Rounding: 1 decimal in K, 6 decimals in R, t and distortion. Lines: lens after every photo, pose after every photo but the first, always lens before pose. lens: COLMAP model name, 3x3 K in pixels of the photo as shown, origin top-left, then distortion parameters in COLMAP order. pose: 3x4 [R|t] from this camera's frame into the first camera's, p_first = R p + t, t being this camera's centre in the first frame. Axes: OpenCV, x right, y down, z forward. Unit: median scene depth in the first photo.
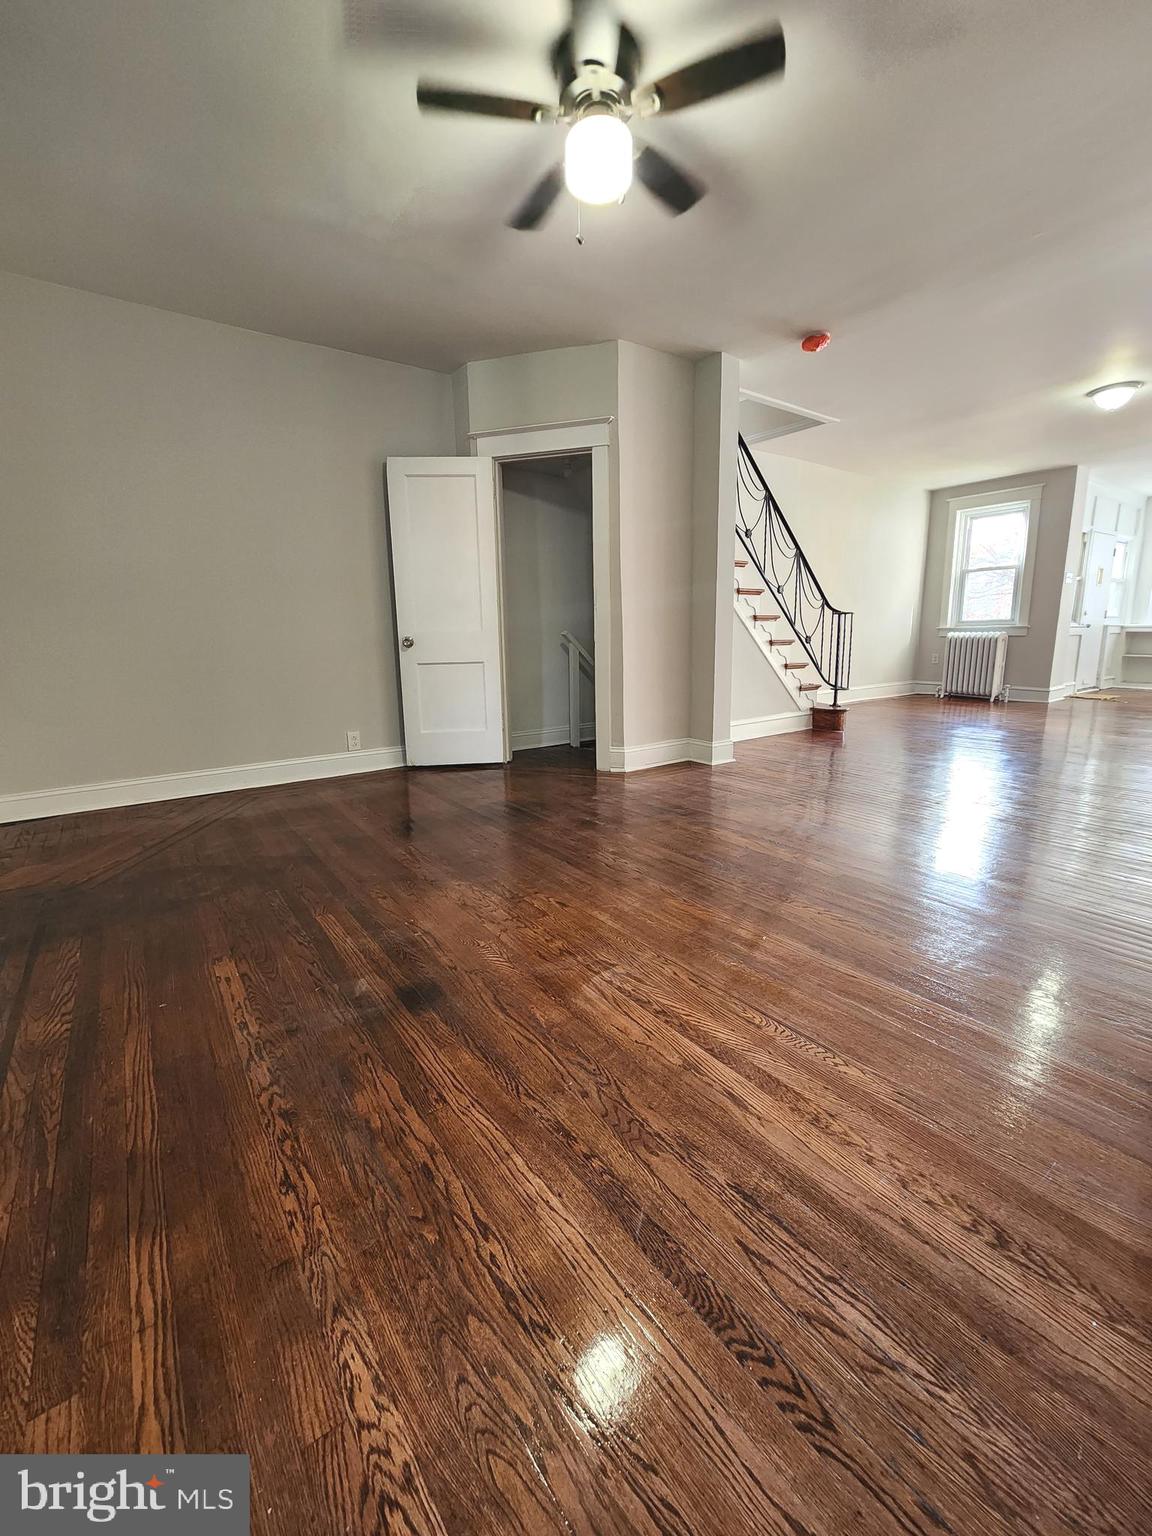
lens RADIAL K [[630.4, 0, 565.2], [0, 630.4, 762.0], [0, 0, 1]] dist [-0.000447, -0.002014]
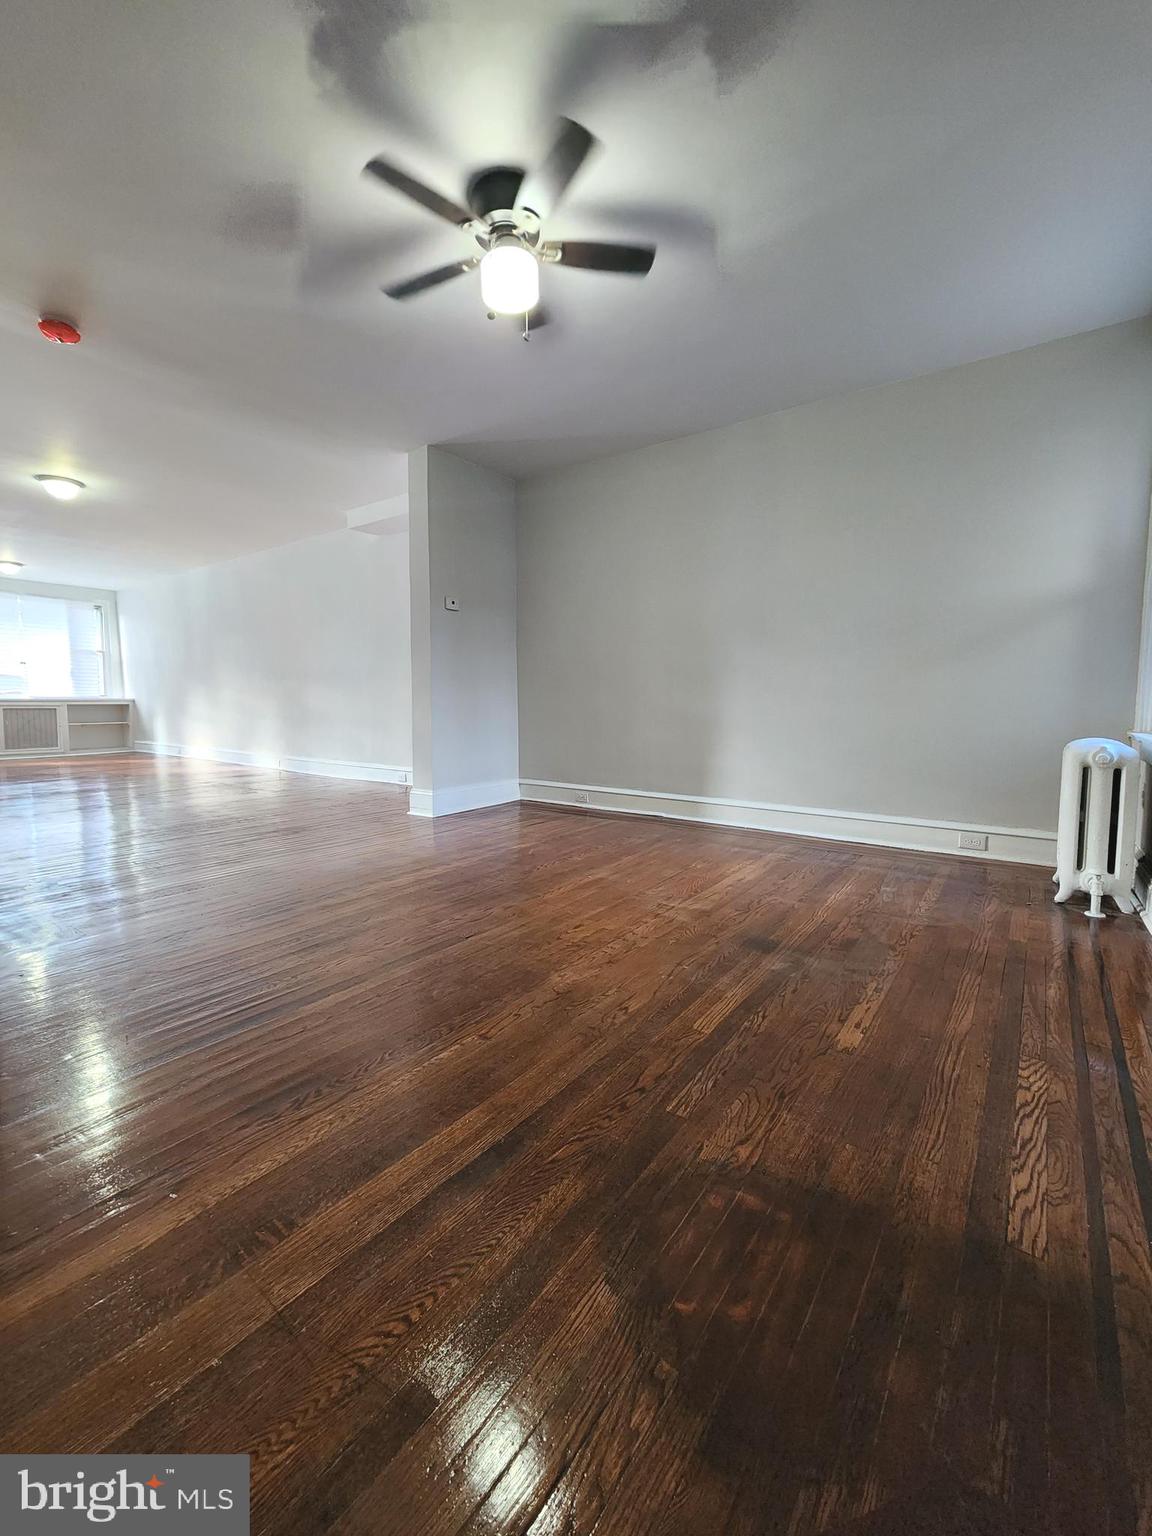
lens RADIAL K [[630.4, 0, 564.6], [0, 630.4, 762.8], [0, 0, 1]] dist [-0.000447, -0.002014]
pose [[-0.307976, -0.076165, 0.948340, -0.391726], [0.194919, 0.970595, 0.141253, -0.080601], [-0.931213, 0.228352, -0.284074, 0.490115]]
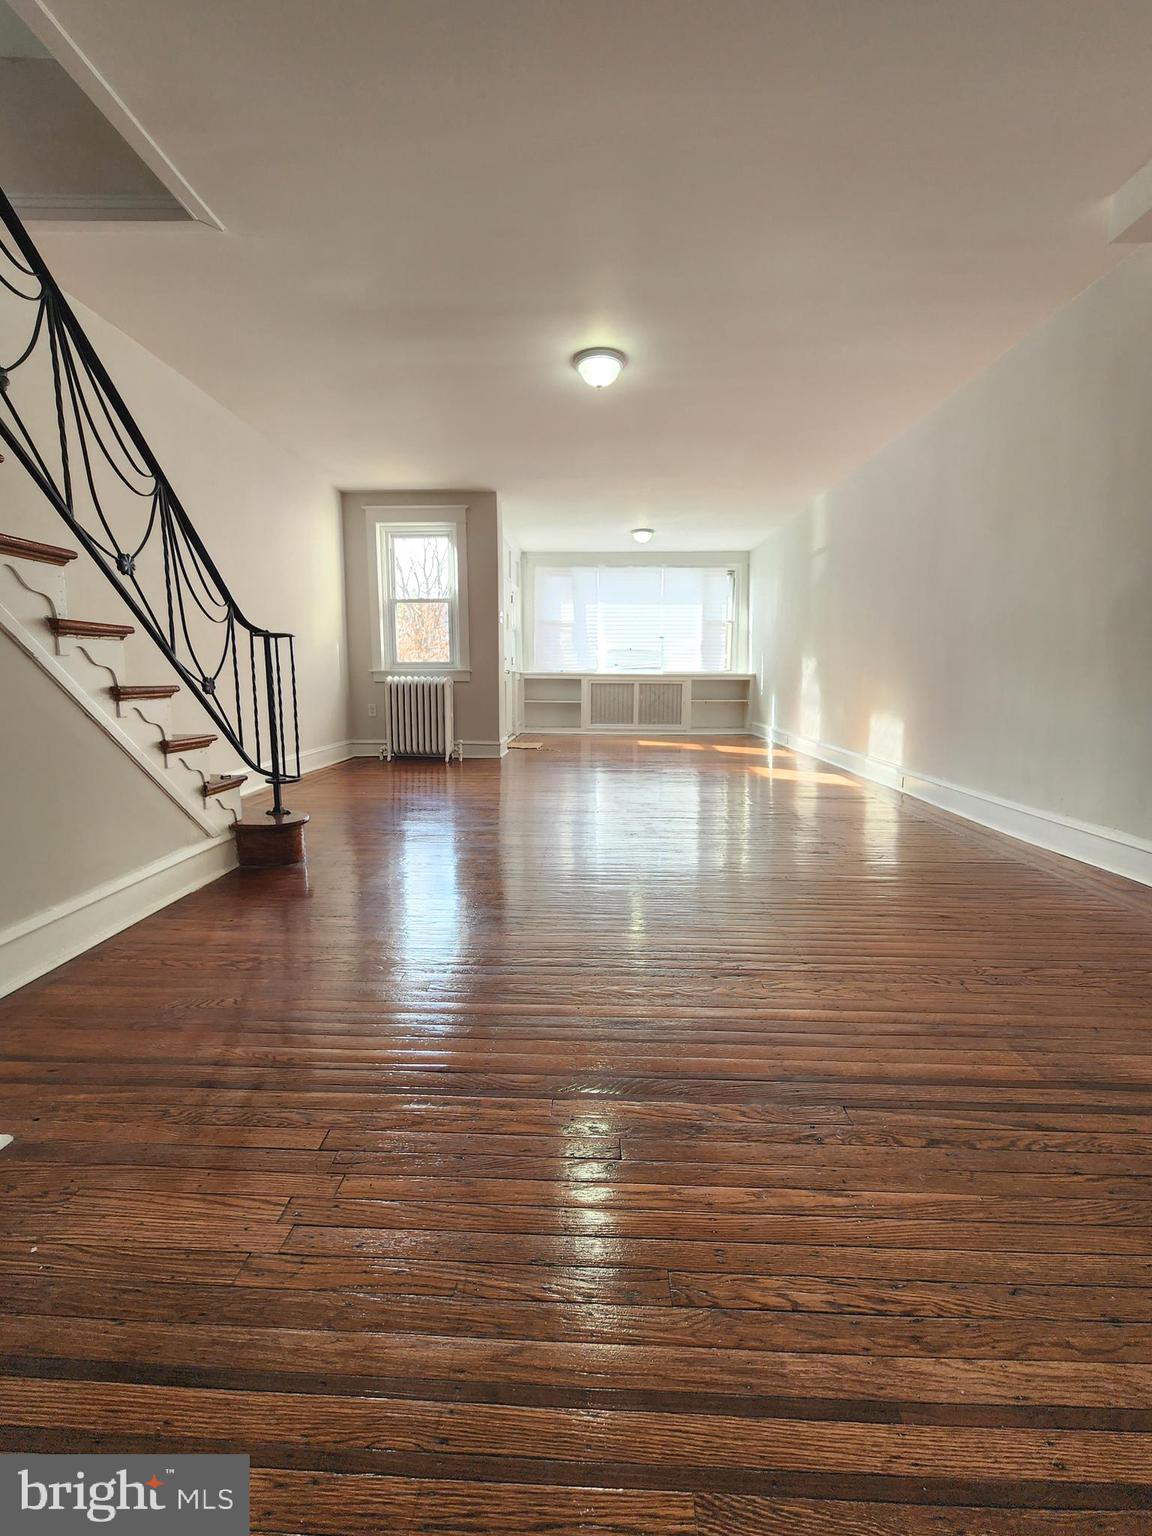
lens RADIAL K [[630.4, 0, 553.6], [0, 630.4, 748.0], [0, 0, 1]] dist [-0.000447, -0.002014]
pose [[0.621485, -0.073749, 0.779947, 0.174762], [0.144584, 0.989255, -0.021668, -0.100269], [-0.769969, 0.126234, 0.625470, 0.511160]]
